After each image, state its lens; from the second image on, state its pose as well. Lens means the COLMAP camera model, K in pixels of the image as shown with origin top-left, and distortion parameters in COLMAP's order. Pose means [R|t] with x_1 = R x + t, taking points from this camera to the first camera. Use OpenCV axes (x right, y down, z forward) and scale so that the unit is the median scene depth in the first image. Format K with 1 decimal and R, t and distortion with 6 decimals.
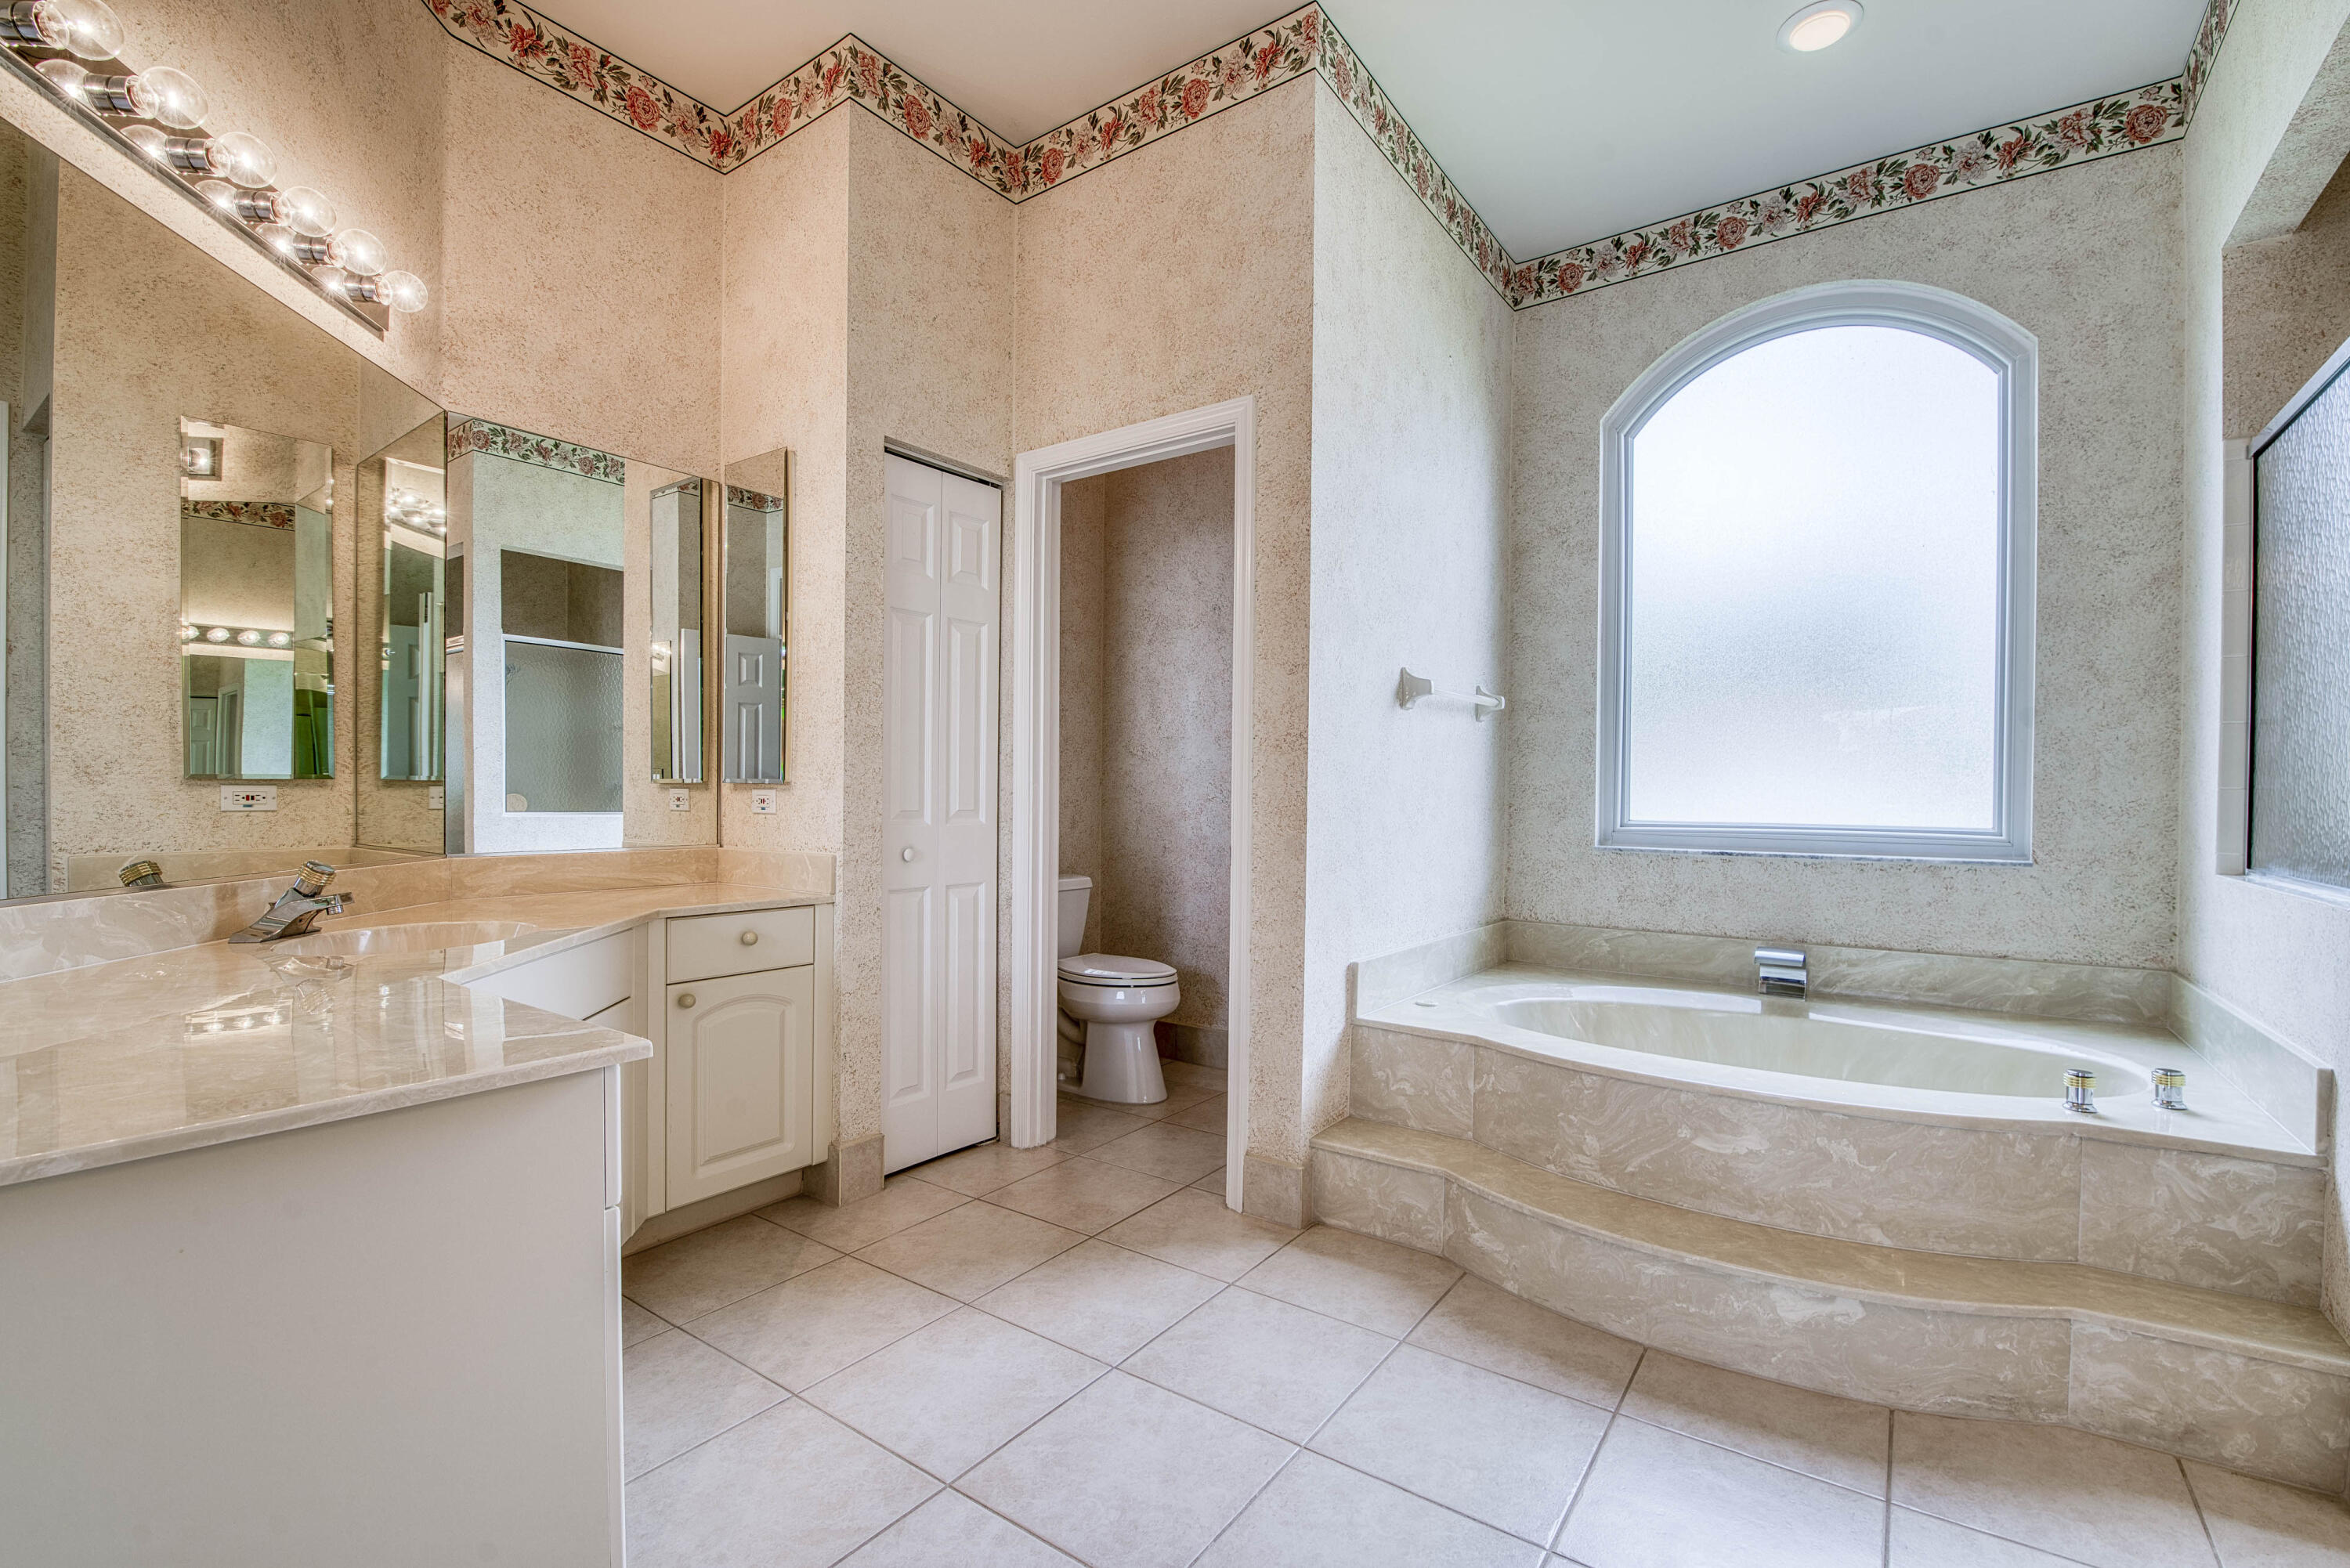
lens RADIAL K [[1015.1, 0, 1201.0], [0, 1015.1, 806.8], [0, 0, 1]] dist [-0.000304, -0.009838]
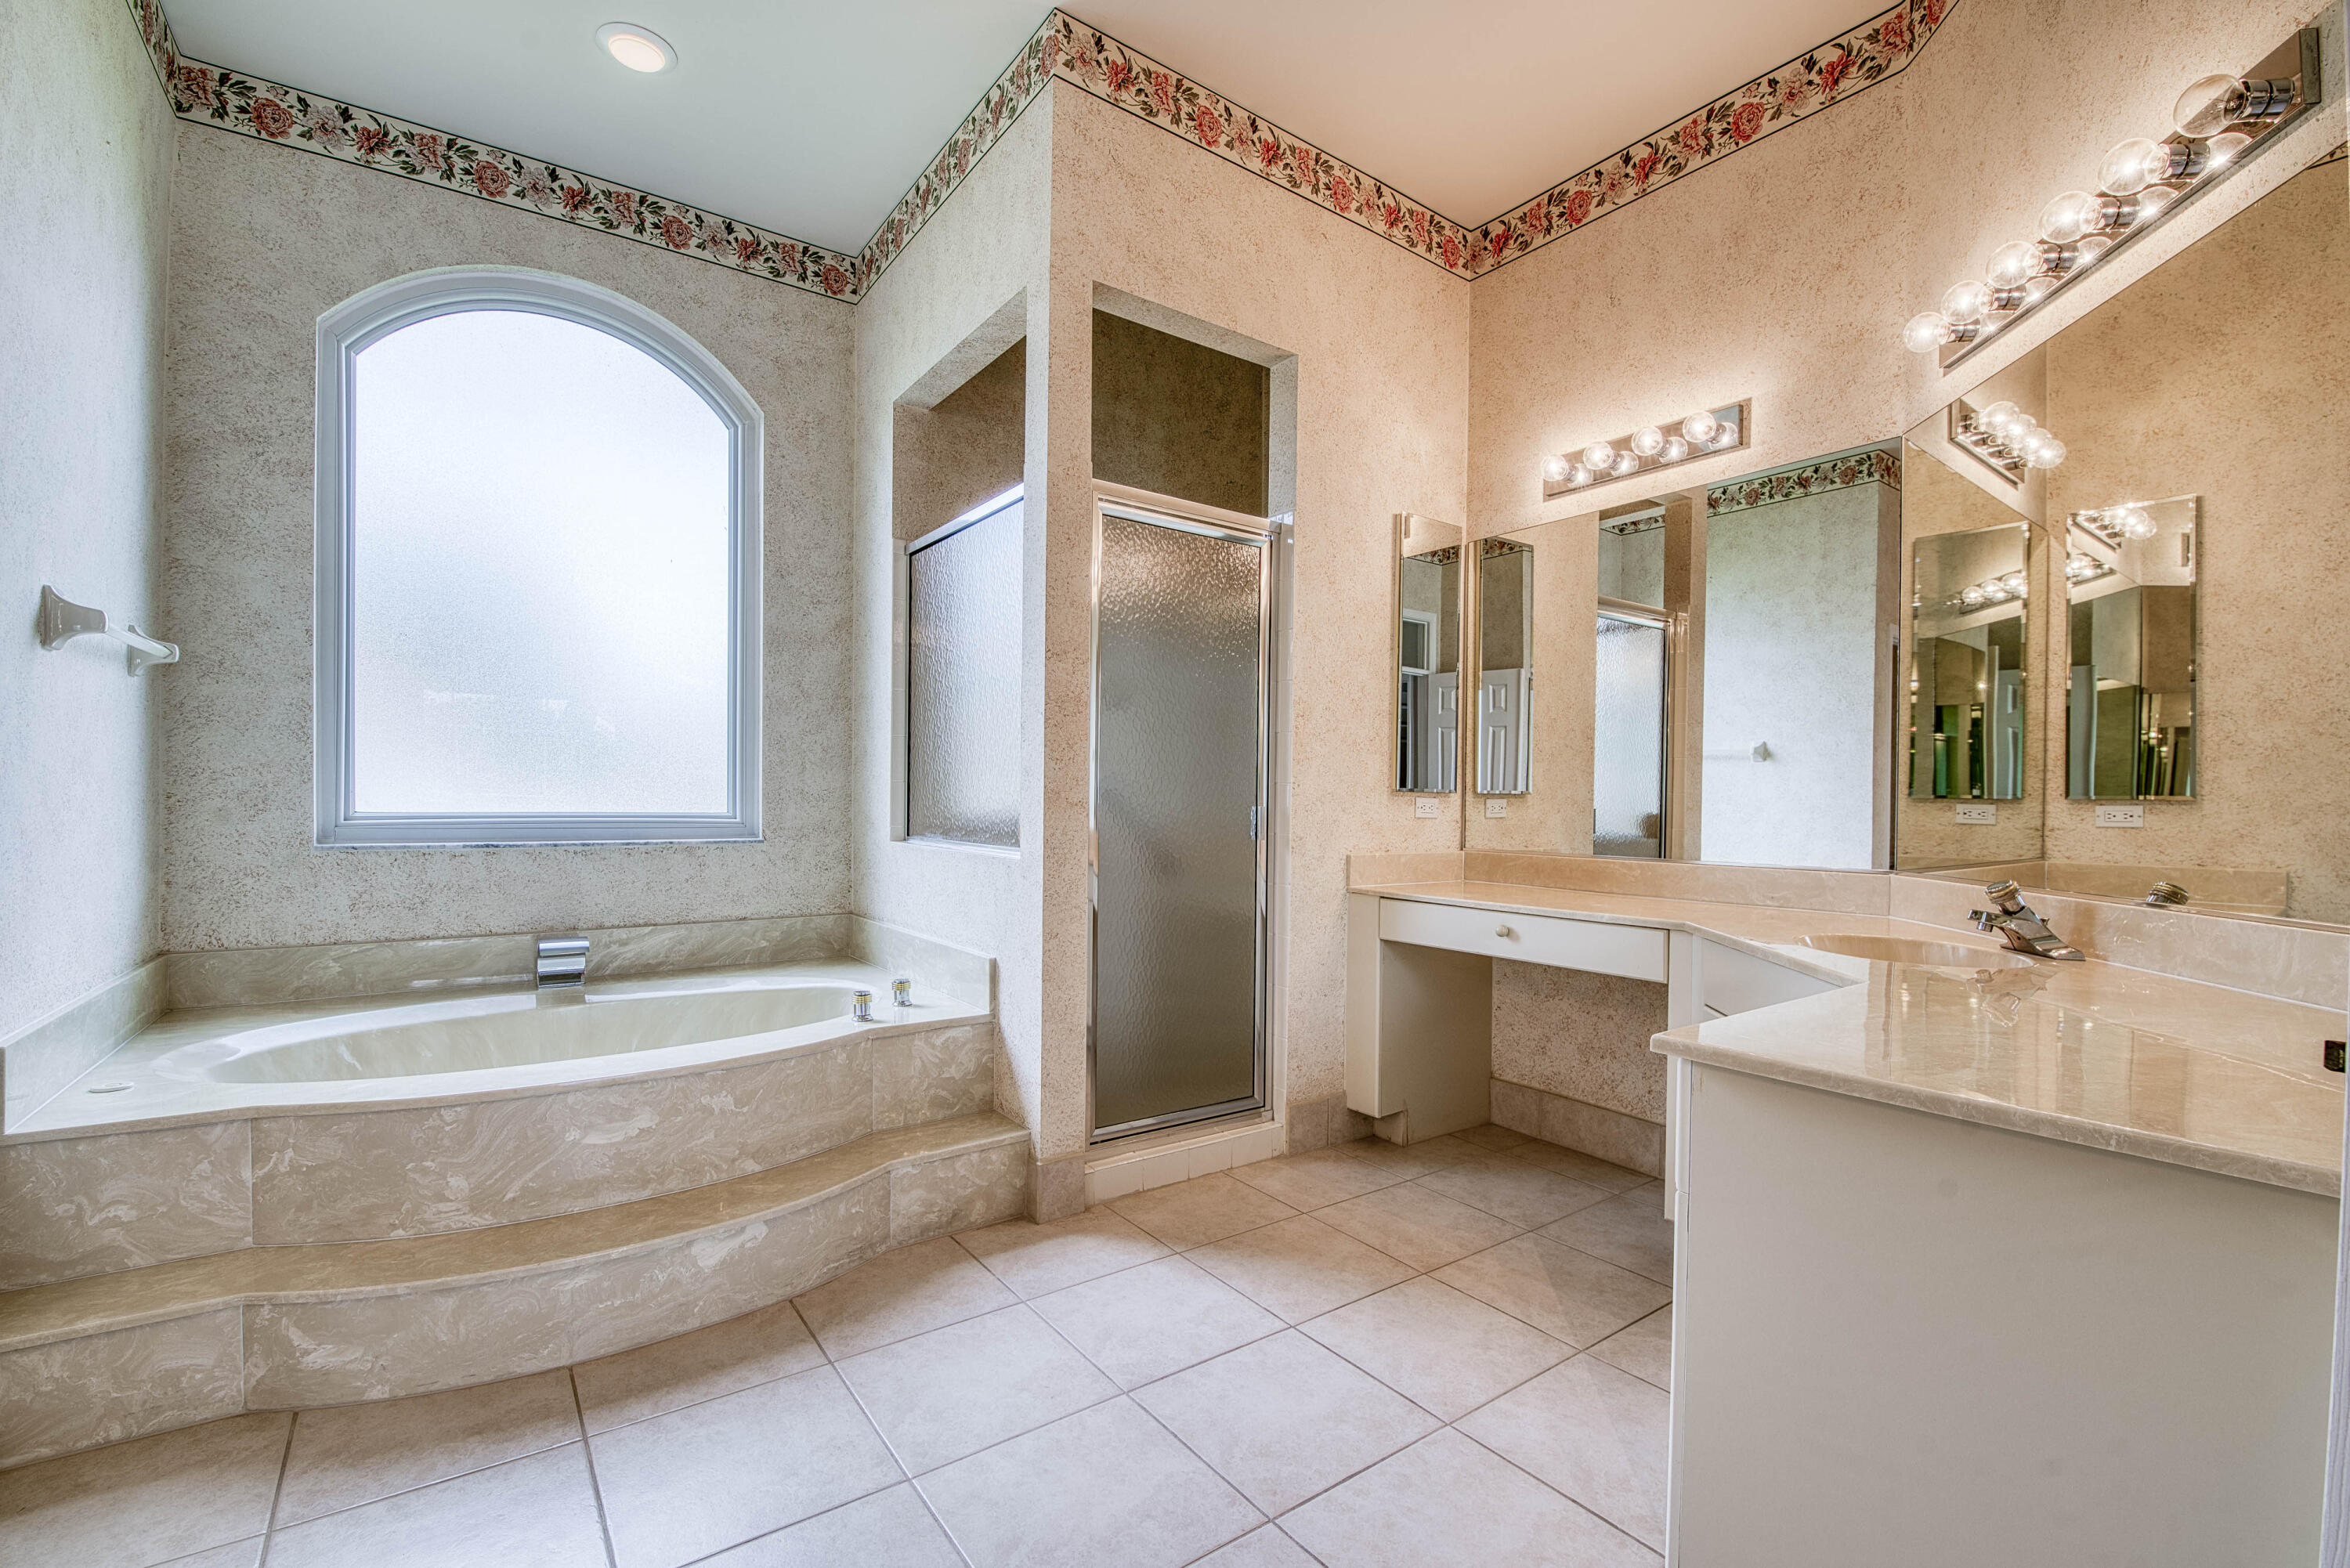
lens RADIAL K [[1015.1, 0, 1201.0], [0, 1015.1, 806.8], [0, 0, 1]] dist [-0.000304, -0.009838]
pose [[0.320817, -0.016400, 0.946999, -0.216873], [0.003746, 0.999864, 0.016046, -0.003103], [-0.947134, -0.001600, 0.320835, 0.115986]]
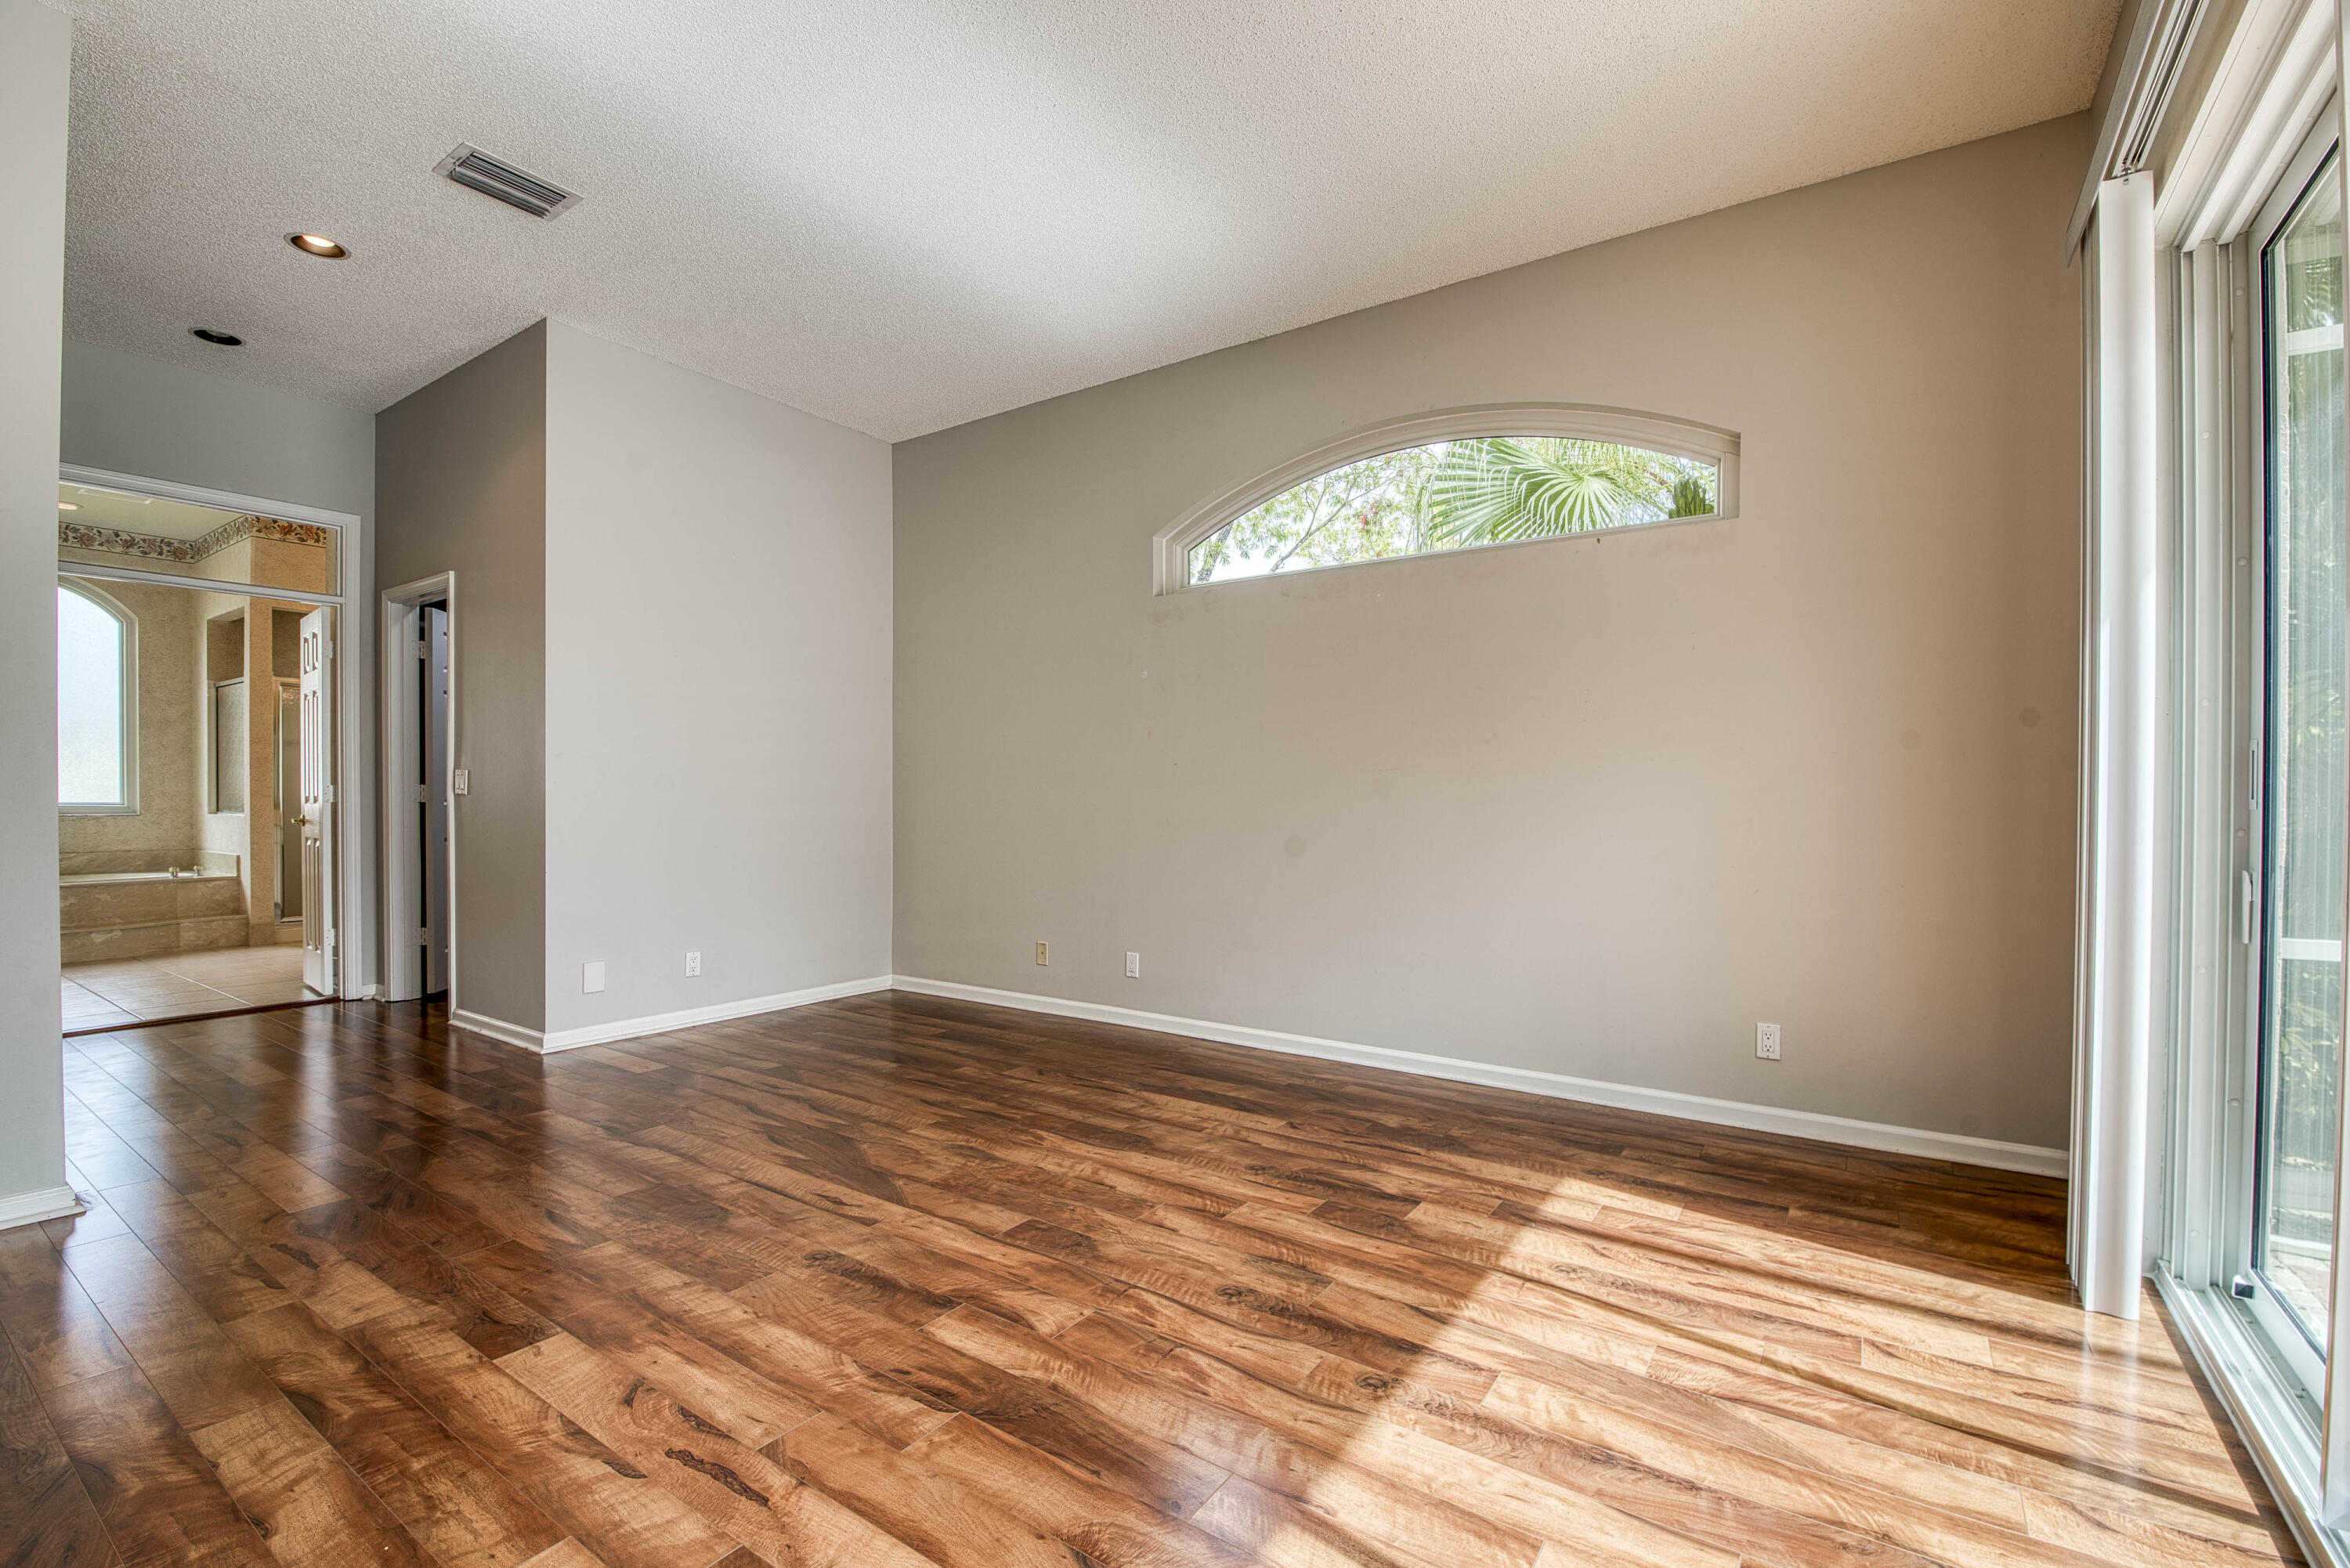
lens RADIAL K [[1015.1, 0, 1201.0], [0, 1015.1, 806.8], [0, 0, 1]] dist [-0.000304, -0.009838]
pose [[-0.017732, -0.019539, 0.999652, -2.274879], [0.009010, 0.999765, 0.019701, 0.009761], [-0.999802, 0.009356, -0.017552, -2.134681]]
